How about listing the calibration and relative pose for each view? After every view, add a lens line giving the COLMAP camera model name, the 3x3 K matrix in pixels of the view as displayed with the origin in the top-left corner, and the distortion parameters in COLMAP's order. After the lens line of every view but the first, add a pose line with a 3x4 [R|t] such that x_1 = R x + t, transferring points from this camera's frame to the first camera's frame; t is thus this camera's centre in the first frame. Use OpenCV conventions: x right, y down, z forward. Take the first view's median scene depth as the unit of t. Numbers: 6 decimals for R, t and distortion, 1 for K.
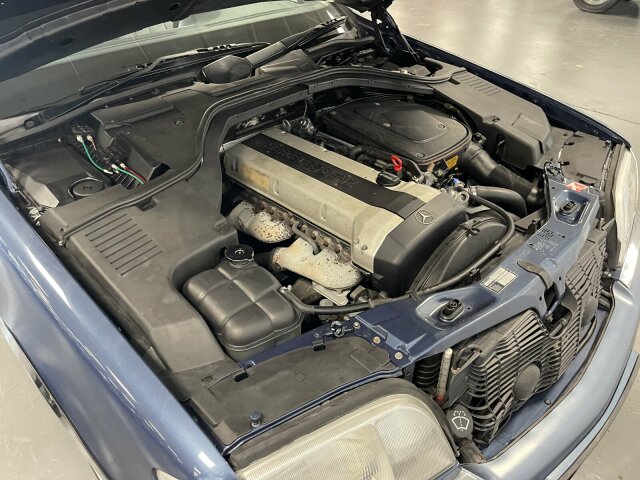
lens RADIAL K [[484.4, 0, 322.7], [0, 484.4, 238.8], [0, 0, 1]] dist [0.049239, -0.090933]
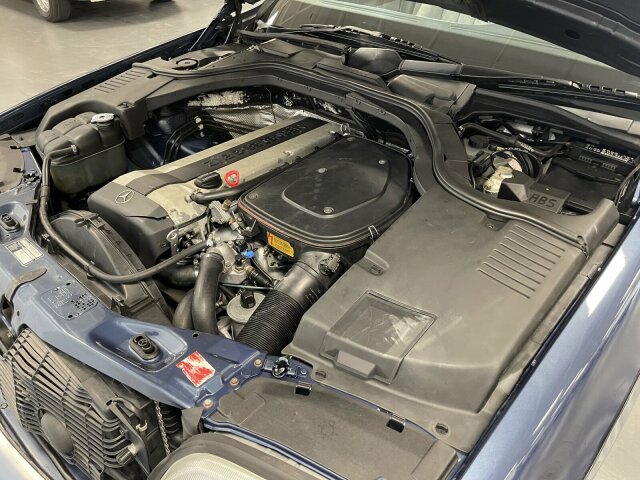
lens RADIAL K [[478.4, 0, 324.0], [0, 478.4, 235.2], [0, 0, 1]] dist [0.065893, -0.105247]
pose [[0.081991, 0.594304, -0.800050, 0.873505], [-0.610384, 0.664530, 0.431081, -0.537648], [0.787851, 0.452993, 0.417239, 0.789054]]
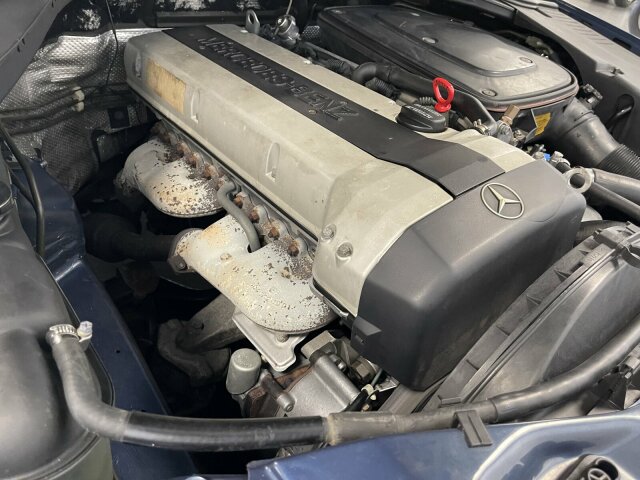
lens RADIAL K [[478.4, 0, 324.0], [0, 478.4, 235.2], [0, 0, 1]] dist [0.065893, -0.105247]
pose [[0.985769, 0.167983, 0.006362, 0.053594], [-0.167751, 0.985448, -0.027428, 0.016431], [-0.010877, 0.025970, 0.999604, 0.504209]]
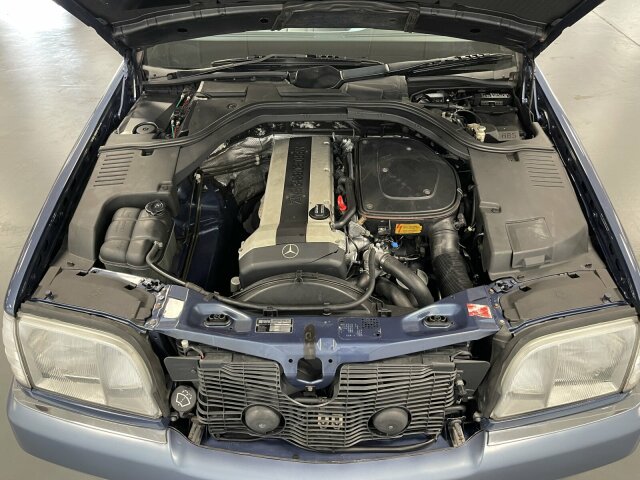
lens RADIAL K [[478.4, 0, 324.0], [0, 478.4, 235.2], [0, 0, 1]] dist [0.065893, -0.105247]
pose [[0.711240, 0.448773, -0.541055, 0.712731], [-0.418654, 0.888725, 0.186806, -0.266848], [0.564683, 0.093651, 0.819977, 0.103729]]
